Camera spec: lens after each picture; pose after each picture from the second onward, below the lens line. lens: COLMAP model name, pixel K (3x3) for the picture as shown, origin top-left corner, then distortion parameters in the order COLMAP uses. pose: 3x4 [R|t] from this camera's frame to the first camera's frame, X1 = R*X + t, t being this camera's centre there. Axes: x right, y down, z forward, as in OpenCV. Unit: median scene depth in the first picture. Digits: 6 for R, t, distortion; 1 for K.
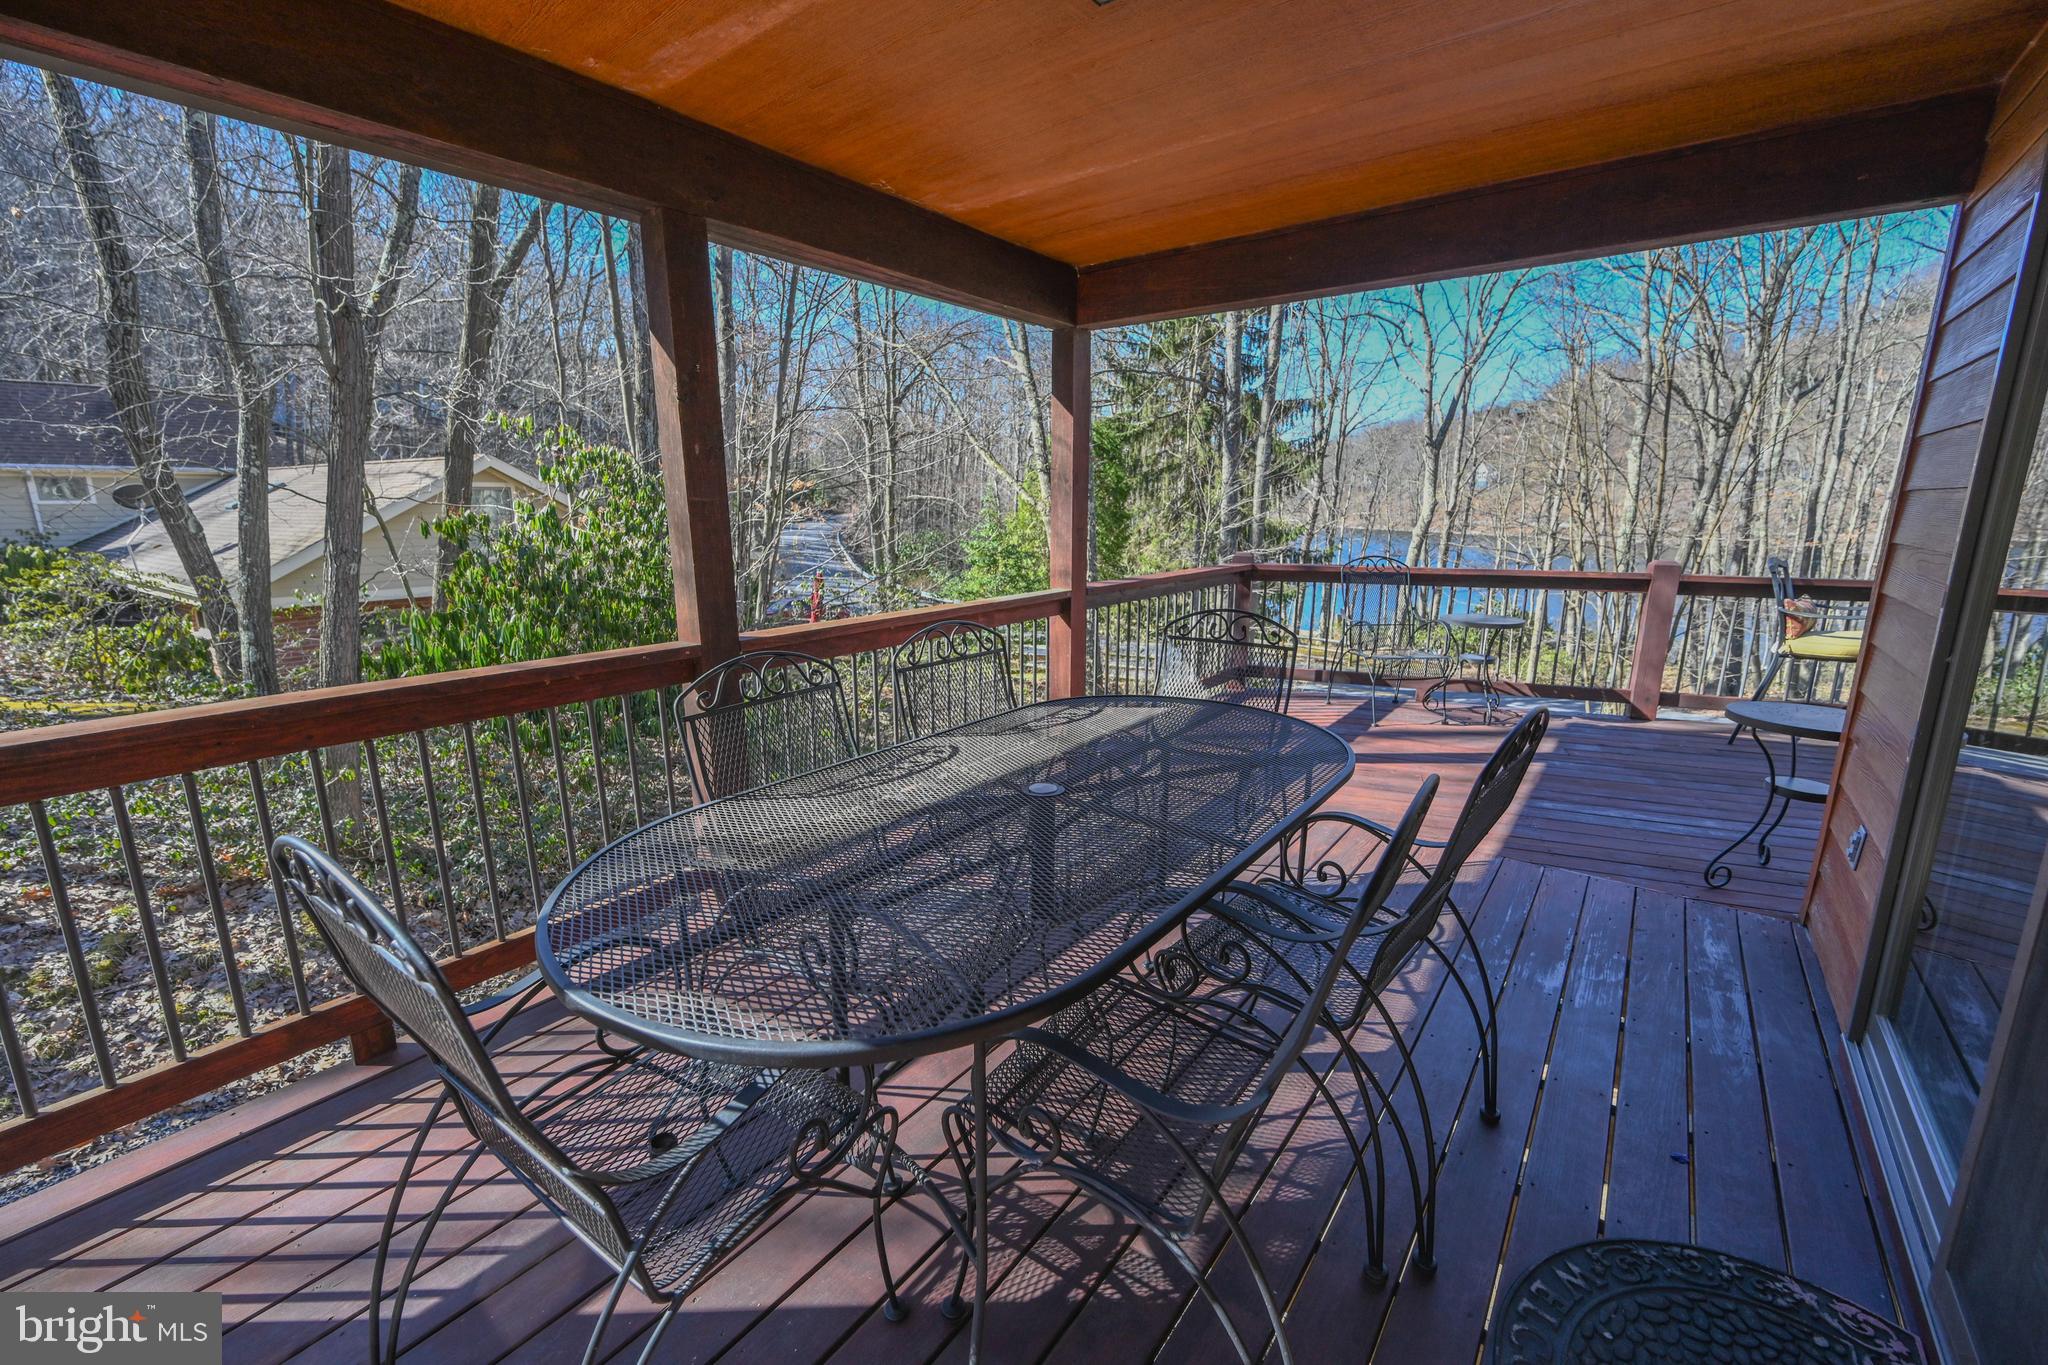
lens RADIAL K [[834.3, 0, 1024.0], [0, 834.3, 682.5], [0, 0, 1]] dist [-0.002488, -0.000111]
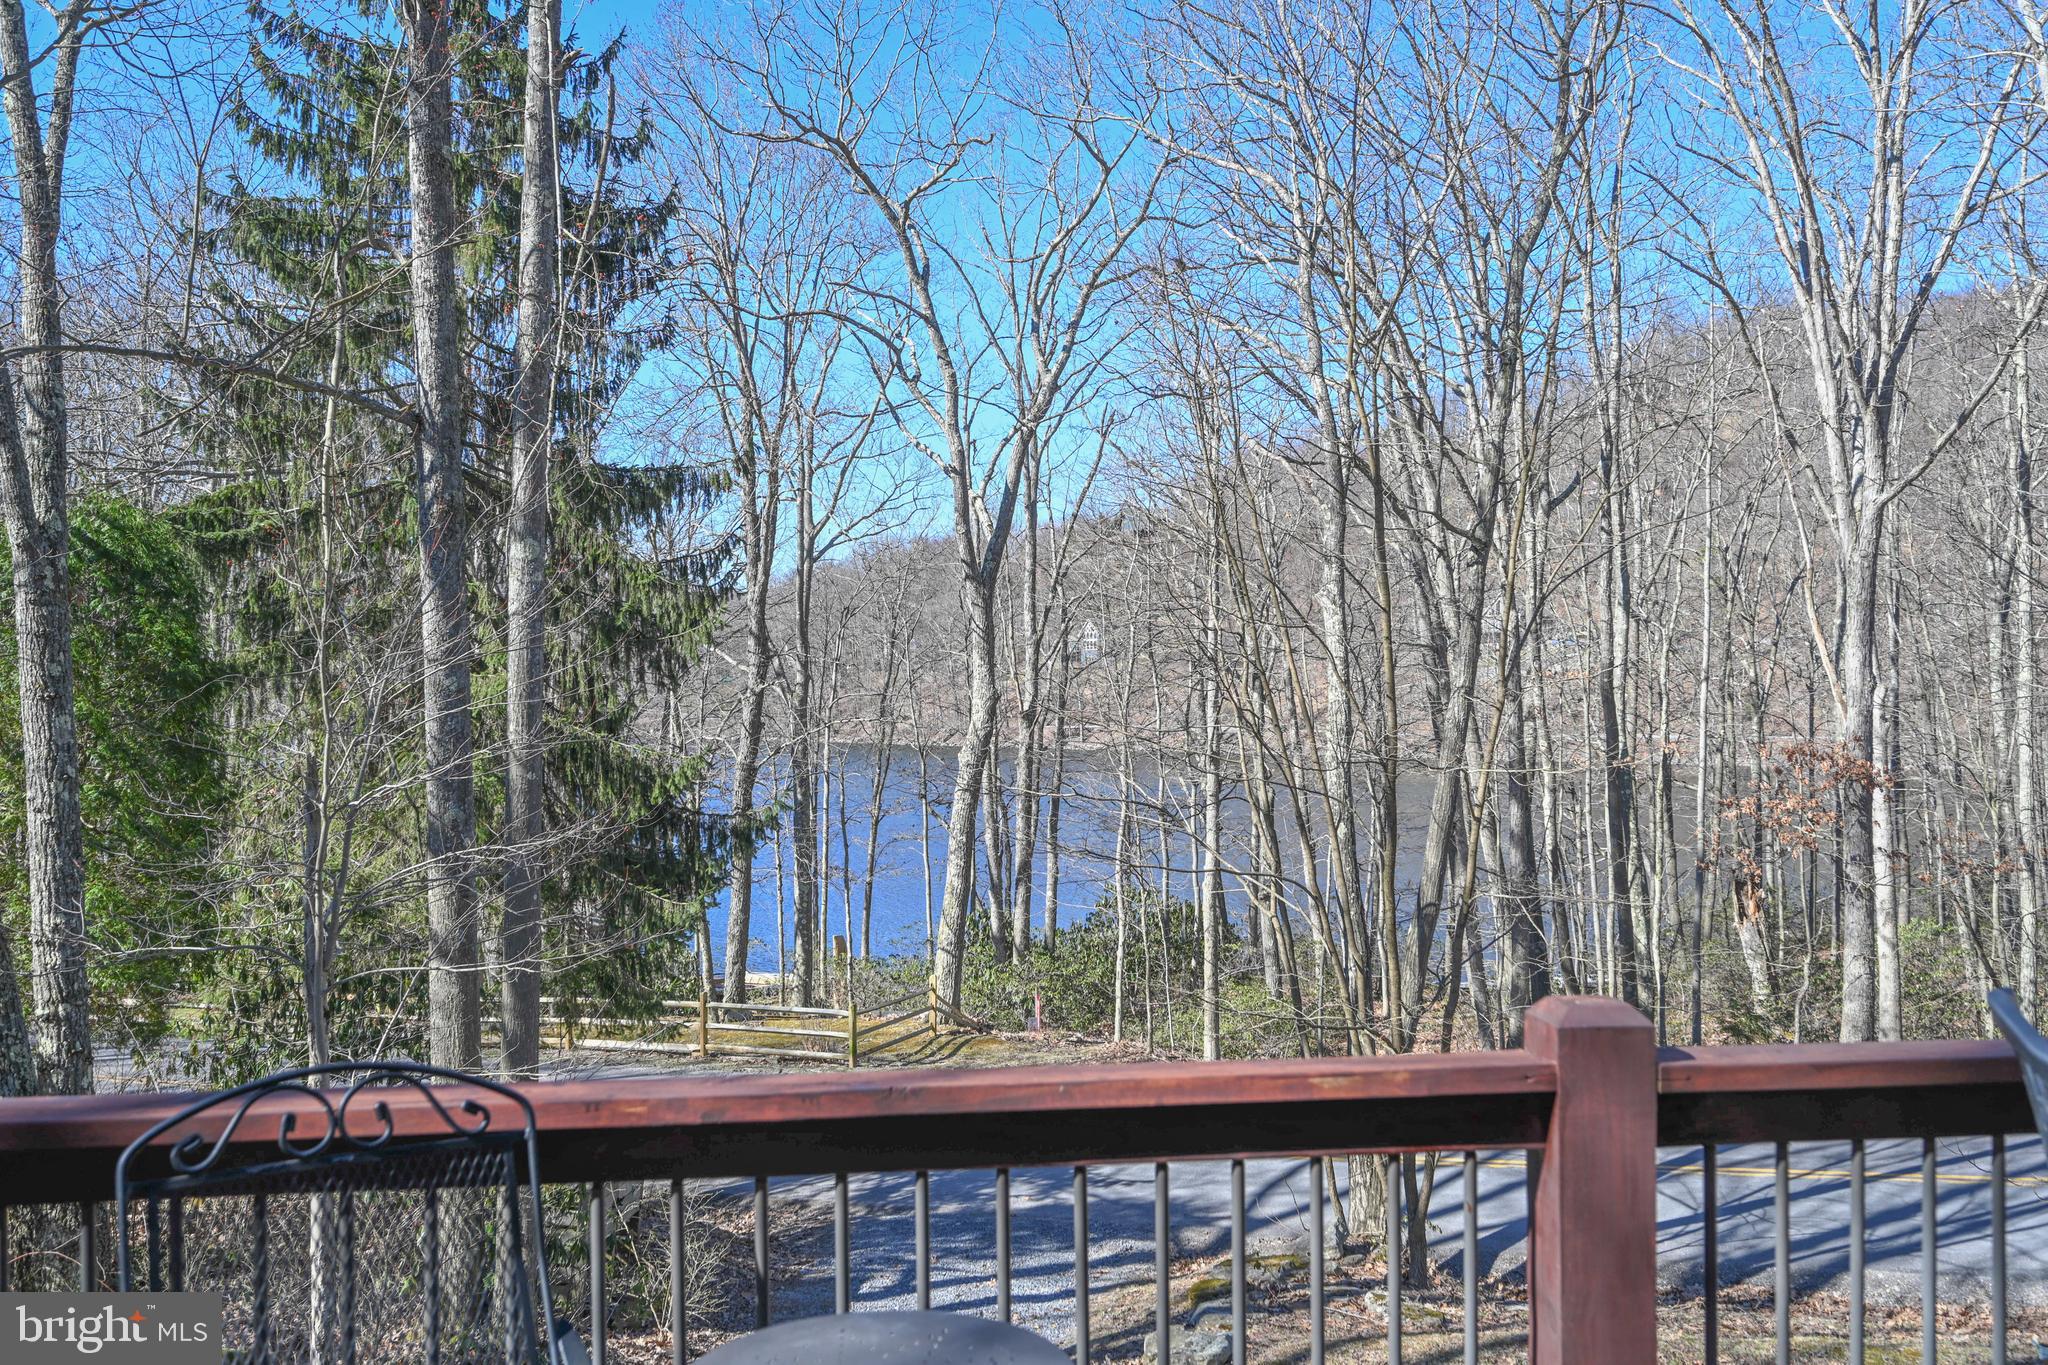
lens RADIAL K [[1796.9, 0, 1024.0], [0, 1796.9, 682.5], [0, 0, 1]] dist [-0.000882, -0.015136]
pose [[0.899787, -0.010687, 0.436199, 0.060017], [0.105615, 0.975306, -0.193967, -0.021674], [-0.423354, 0.220599, 0.878696, 0.088169]]
